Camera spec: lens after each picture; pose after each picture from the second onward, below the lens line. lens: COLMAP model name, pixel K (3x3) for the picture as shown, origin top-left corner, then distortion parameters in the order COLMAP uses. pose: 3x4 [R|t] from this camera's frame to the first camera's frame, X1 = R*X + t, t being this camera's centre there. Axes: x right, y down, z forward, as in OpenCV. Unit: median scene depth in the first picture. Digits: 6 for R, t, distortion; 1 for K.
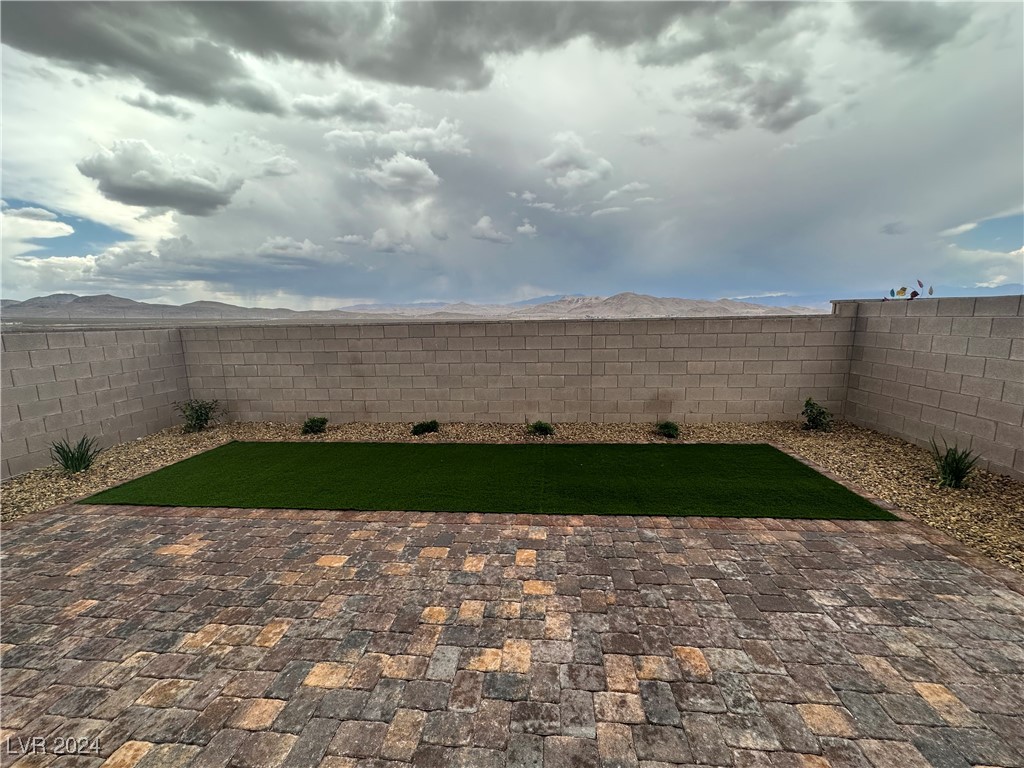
lens RADIAL K [[407.5, 0, 509.5], [0, 407.5, 385.7], [0, 0, 1]] dist [-0.002865, 0.001074]
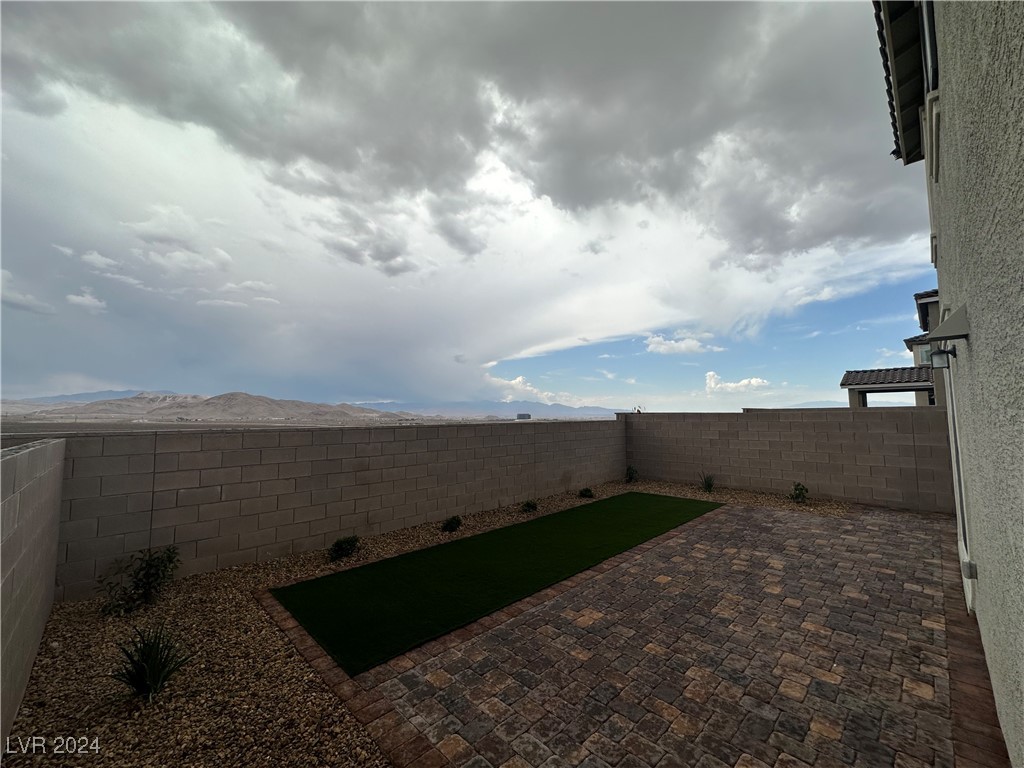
lens RADIAL K [[407.5, 0, 512.0], [0, 407.5, 380.5], [0, 0, 1]] dist [-0.002865, 0.001074]
pose [[0.648585, 0.079852, 0.756942, -1.086374], [0.121301, 0.970927, -0.206364, -0.024689], [-0.751414, 0.225663, 0.620043, 0.168853]]
